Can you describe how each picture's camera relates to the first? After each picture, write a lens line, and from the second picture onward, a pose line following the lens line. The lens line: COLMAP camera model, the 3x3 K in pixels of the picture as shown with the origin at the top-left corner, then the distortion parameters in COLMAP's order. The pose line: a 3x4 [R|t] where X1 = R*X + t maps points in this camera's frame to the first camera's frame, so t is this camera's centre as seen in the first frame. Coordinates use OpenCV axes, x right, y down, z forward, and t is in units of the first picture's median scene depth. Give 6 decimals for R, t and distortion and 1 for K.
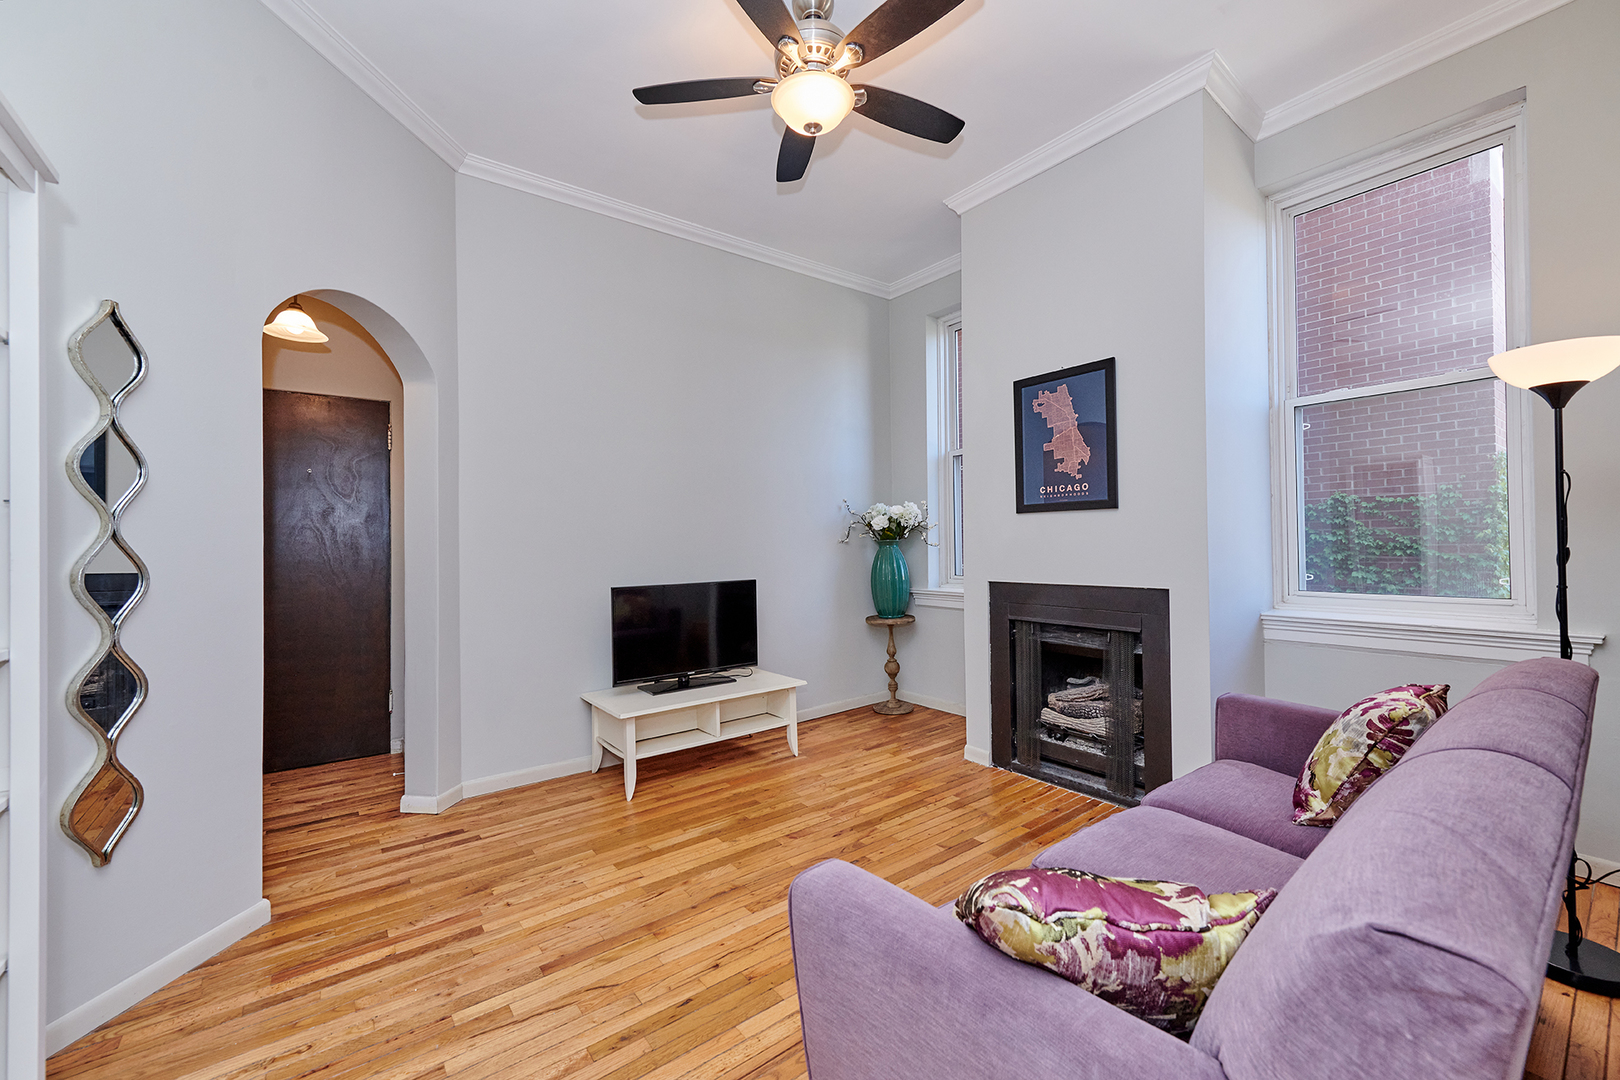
lens RADIAL K [[645.4, 0, 820.5], [0, 645.4, 537.3], [0, 0, 1]] dist [0.002896, 0.000651]
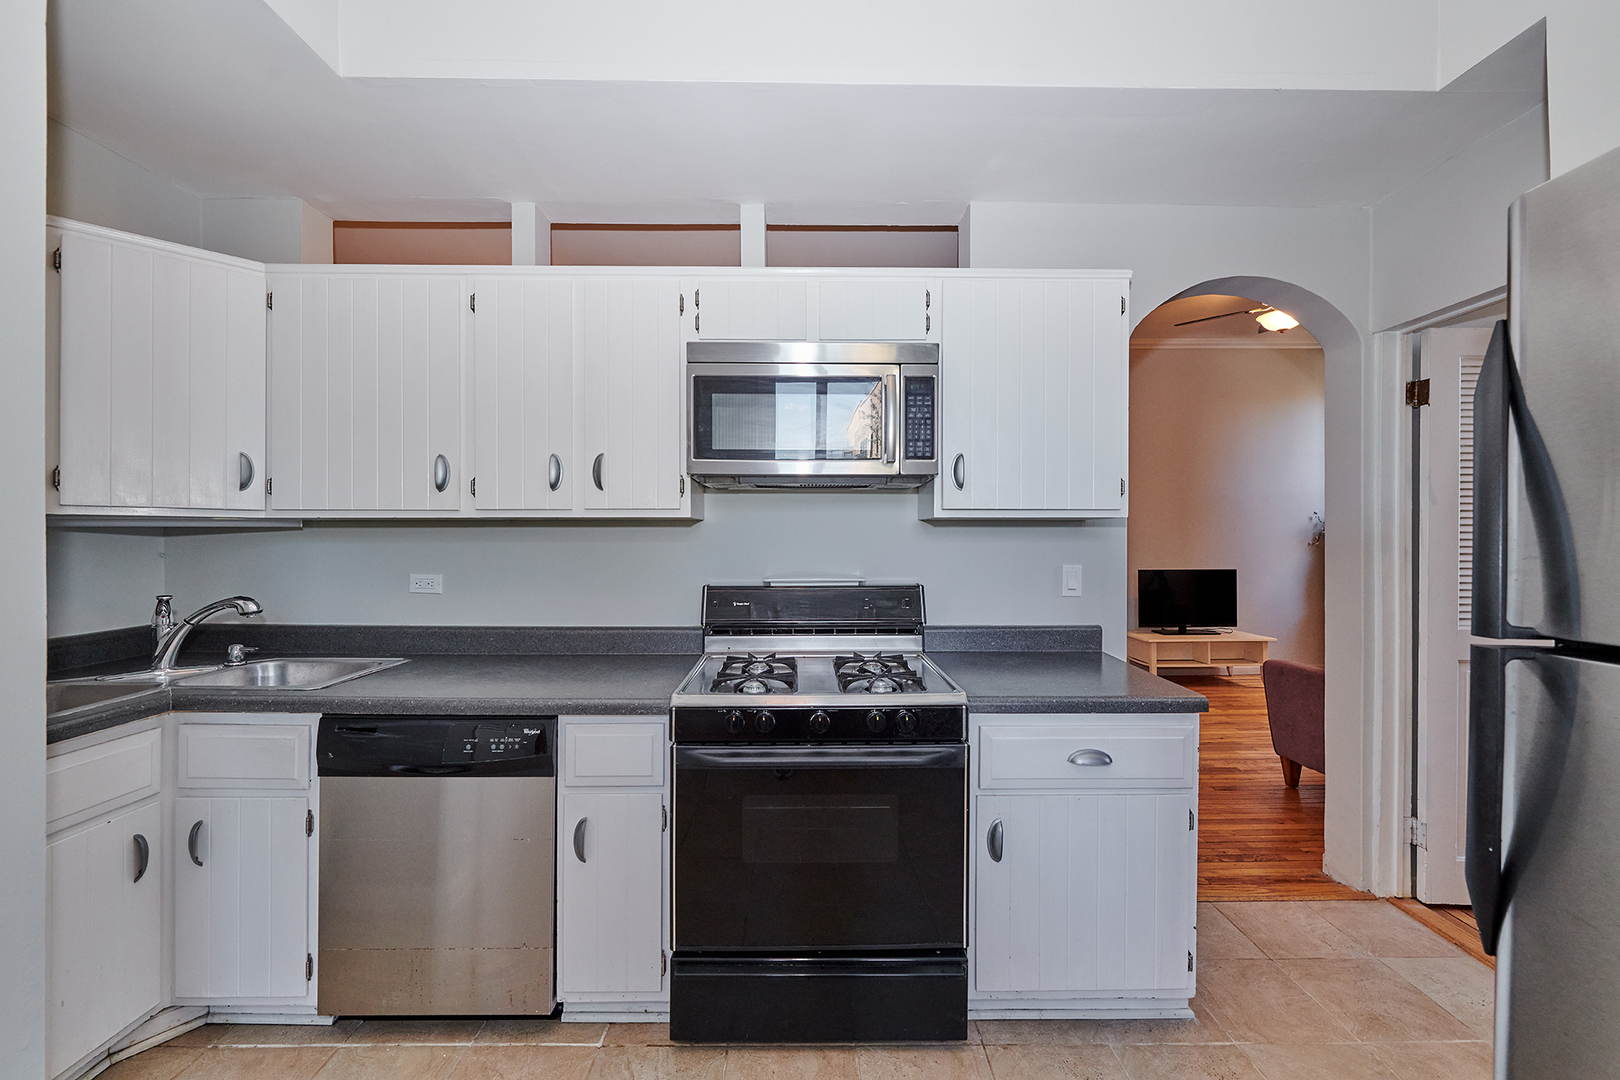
lens RADIAL K [[645.4, 0, 813.0], [0, 645.4, 538.0], [0, 0, 1]] dist [0.002896, 0.000651]
pose [[0.792389, 0.013544, -0.609865, 0.044910], [-0.004431, 0.999855, 0.016448, -0.035339], [0.610000, -0.010331, 0.792334, -1.003928]]
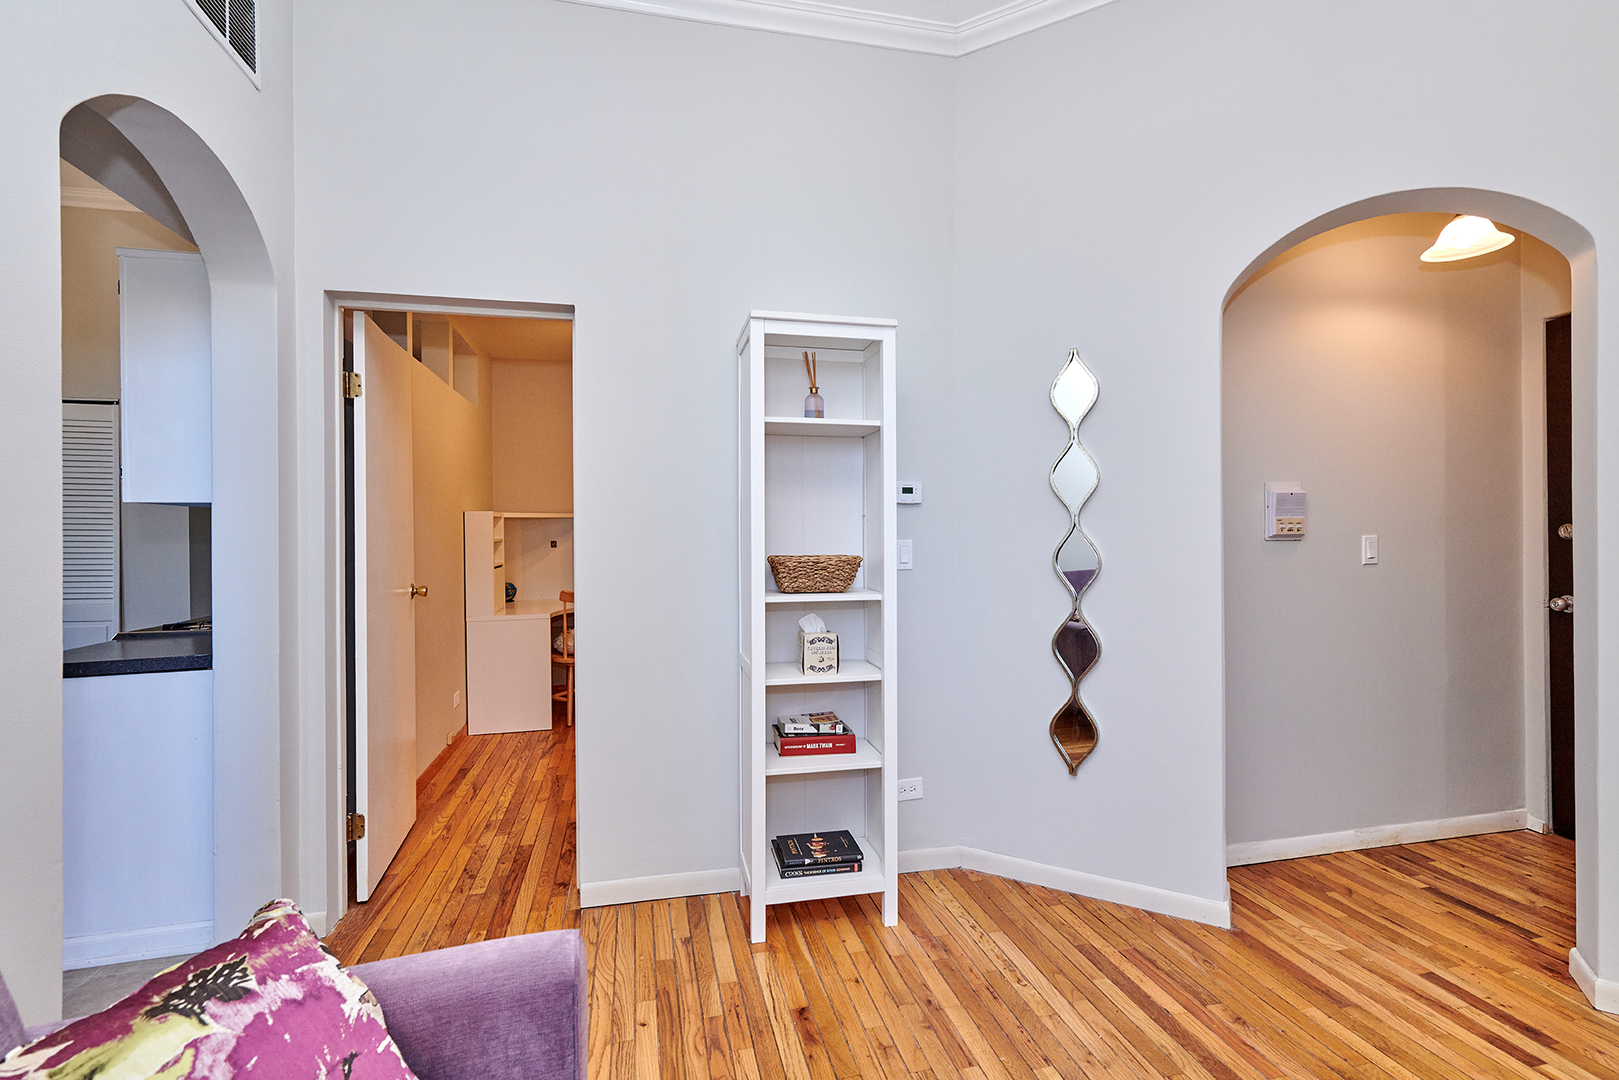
lens RADIAL K [[736.9, 0, 814.9], [0, 736.9, 529.8], [0, 0, 1]] dist [0.004371, -0.000373]
pose [[-0.415985, 0.009863, -0.909318, 0.273135], [0.022249, 0.999752, 0.000666, -0.008729], [0.909099, -0.019954, -0.416101, 0.632609]]
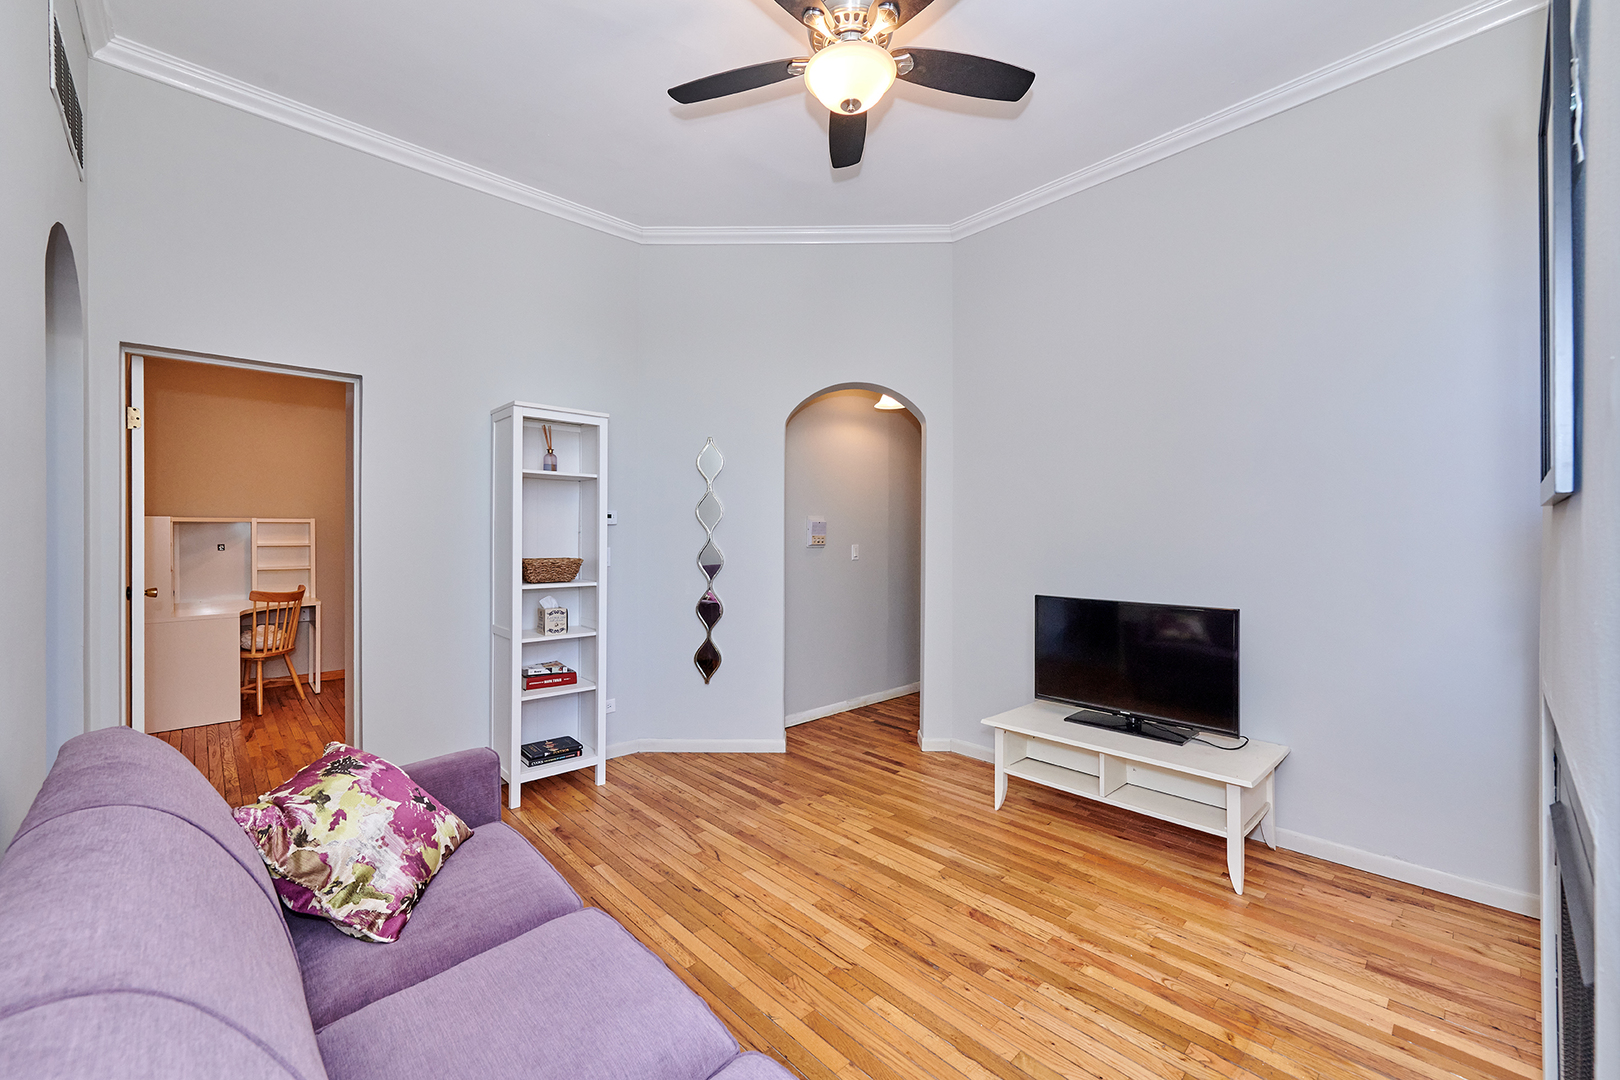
lens RADIAL K [[645.4, 0, 815.2], [0, 645.4, 535.8], [0, 0, 1]] dist [0.002896, 0.000651]
pose [[0.096676, 0.015557, -0.995194, 0.666988], [0.007205, 0.999841, 0.016330, -0.032877], [0.995290, -0.008750, 0.096548, 0.636417]]
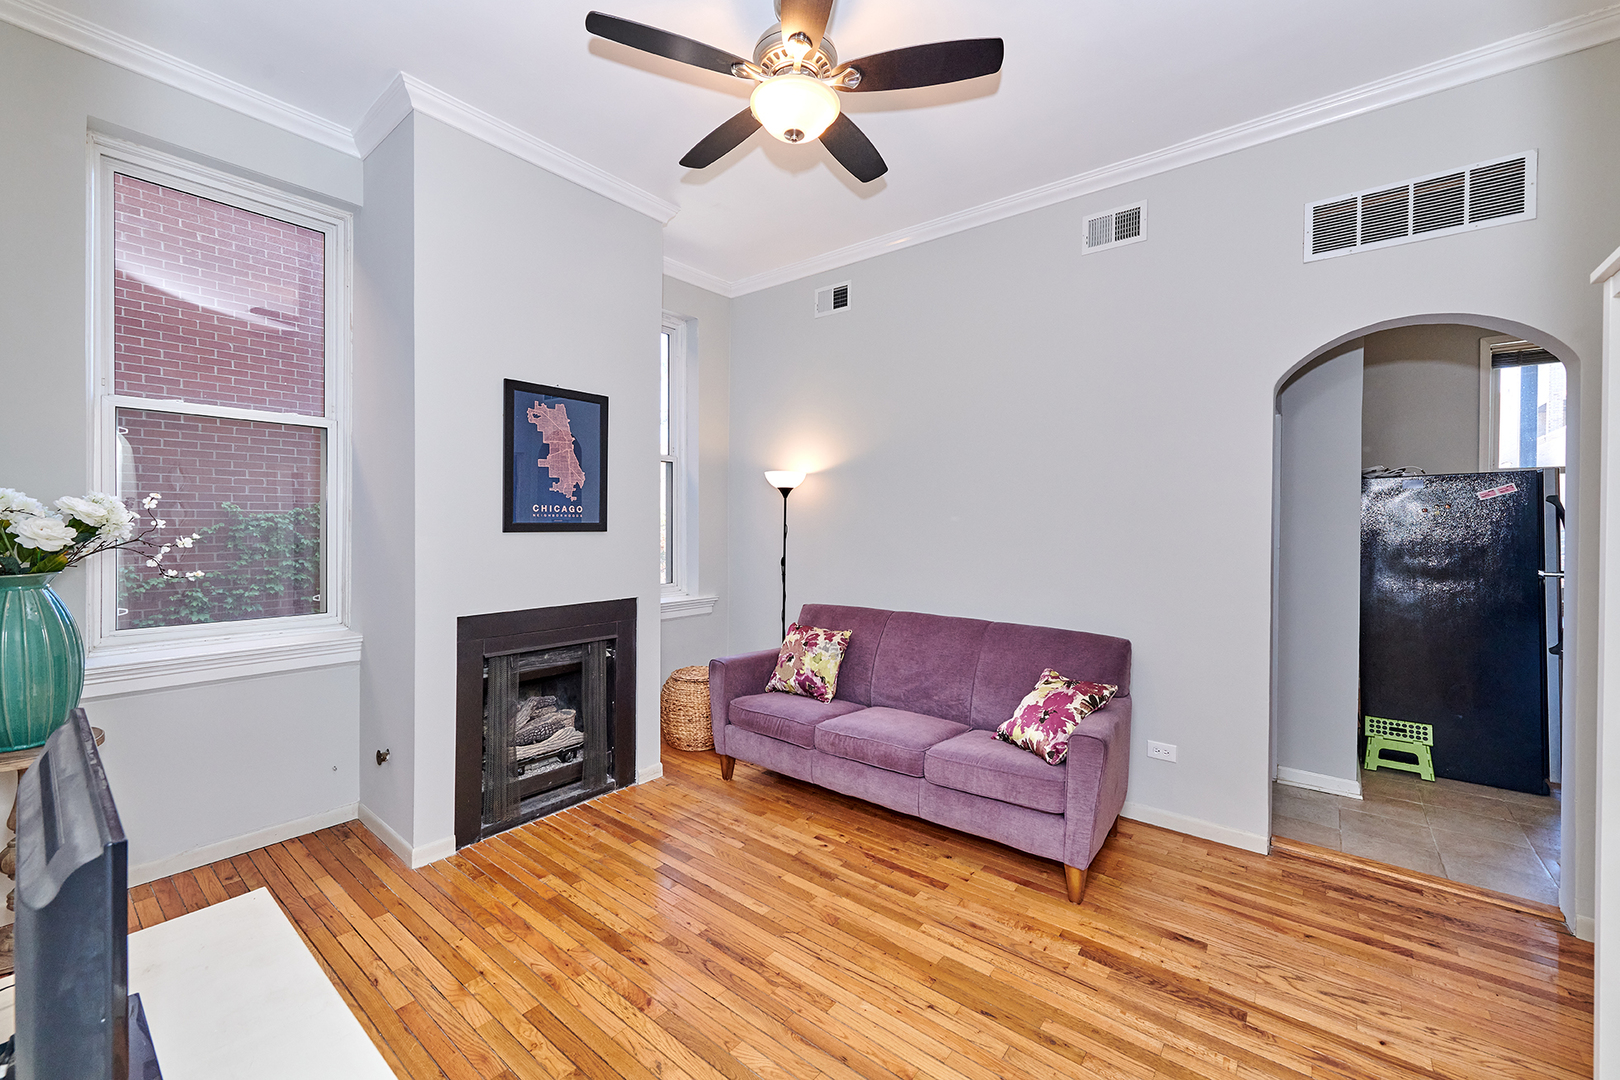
lens RADIAL K [[645.4, 0, 793.4], [0, 645.4, 525.9], [0, 0, 1]] dist [0.002896, 0.000651]
pose [[-0.208849, 0.004967, 0.977935, -0.680468], [-0.013415, 0.999878, -0.007943, -0.048066], [-0.977856, -0.014778, -0.208757, 0.879585]]
